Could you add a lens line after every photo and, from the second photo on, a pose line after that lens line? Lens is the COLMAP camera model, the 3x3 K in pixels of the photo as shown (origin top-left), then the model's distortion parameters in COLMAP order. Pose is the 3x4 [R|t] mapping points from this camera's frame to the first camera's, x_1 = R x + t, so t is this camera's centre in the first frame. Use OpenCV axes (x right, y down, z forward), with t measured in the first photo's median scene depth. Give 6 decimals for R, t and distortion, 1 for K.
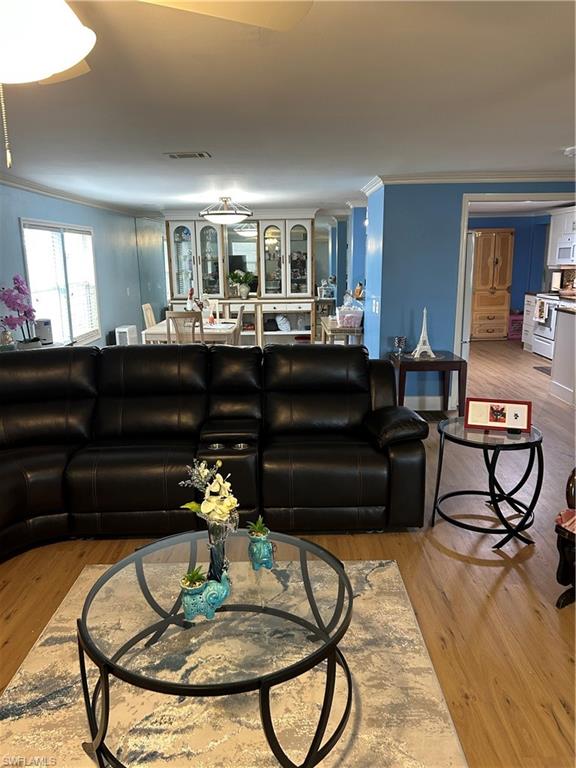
lens RADIAL K [[580.2, 0, 284.2], [0, 580.2, 388.3], [0, 0, 1]] dist [0.076193, -0.057661]
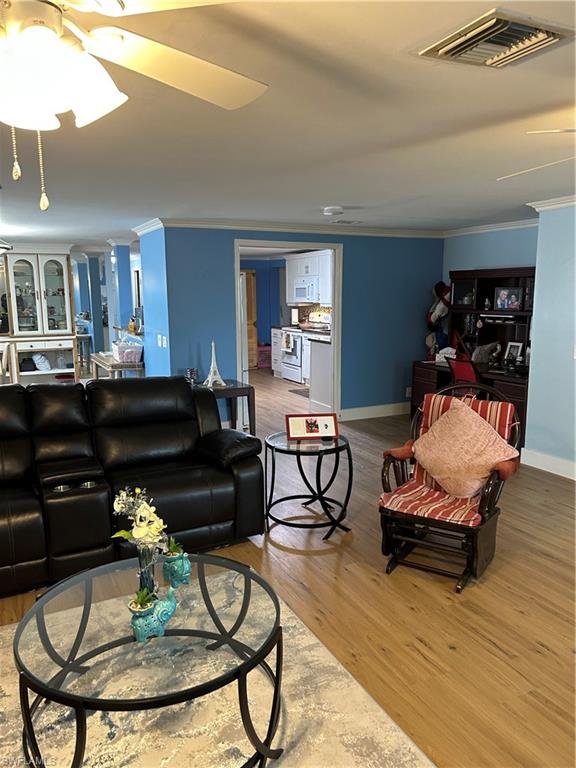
lens RADIAL K [[580.2, 0, 276.7], [0, 580.2, 392.9], [0, 0, 1]] dist [0.076193, -0.057661]
pose [[0.901045, -0.070716, 0.427921, -0.179600], [0.093432, 0.995102, -0.032289, 0.007356], [-0.423542, 0.069075, 0.903239, -0.031005]]
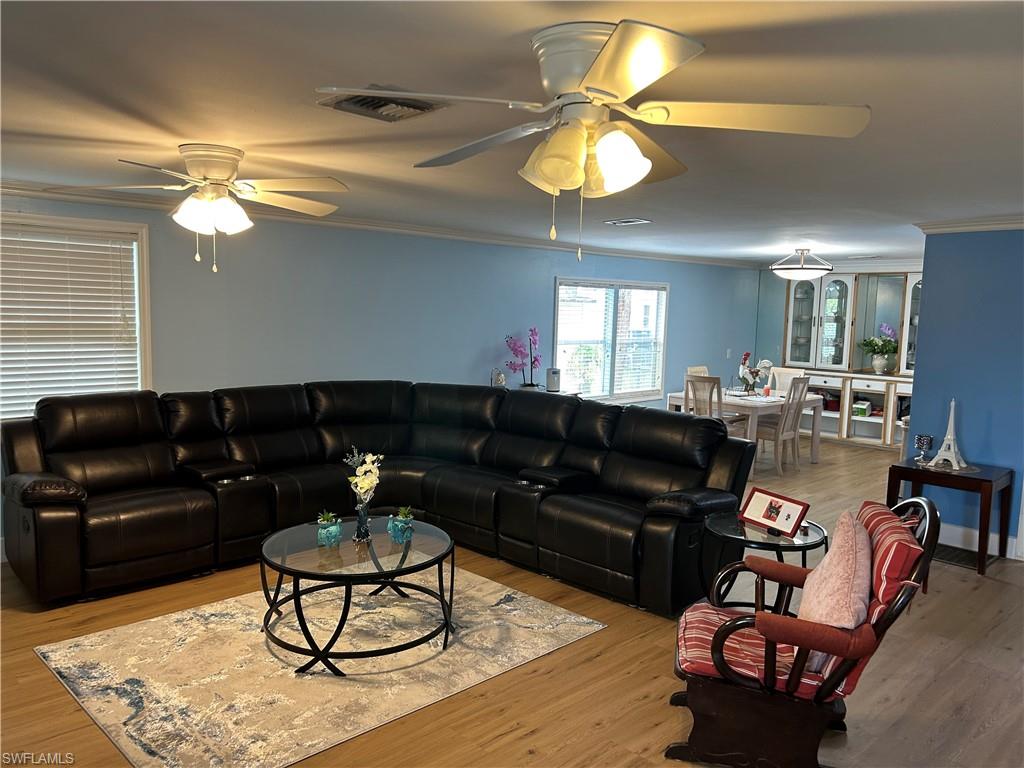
lens RADIAL K [[773.6, 0, 513.9], [0, 773.6, 389.0], [0, 0, 1]] dist [0.076193, -0.057661]
pose [[0.708455, 0.108247, -0.697405, 0.792497], [-0.191208, 0.980649, -0.042026, -0.009360], [0.679361, 0.163123, 0.715444, -0.090230]]
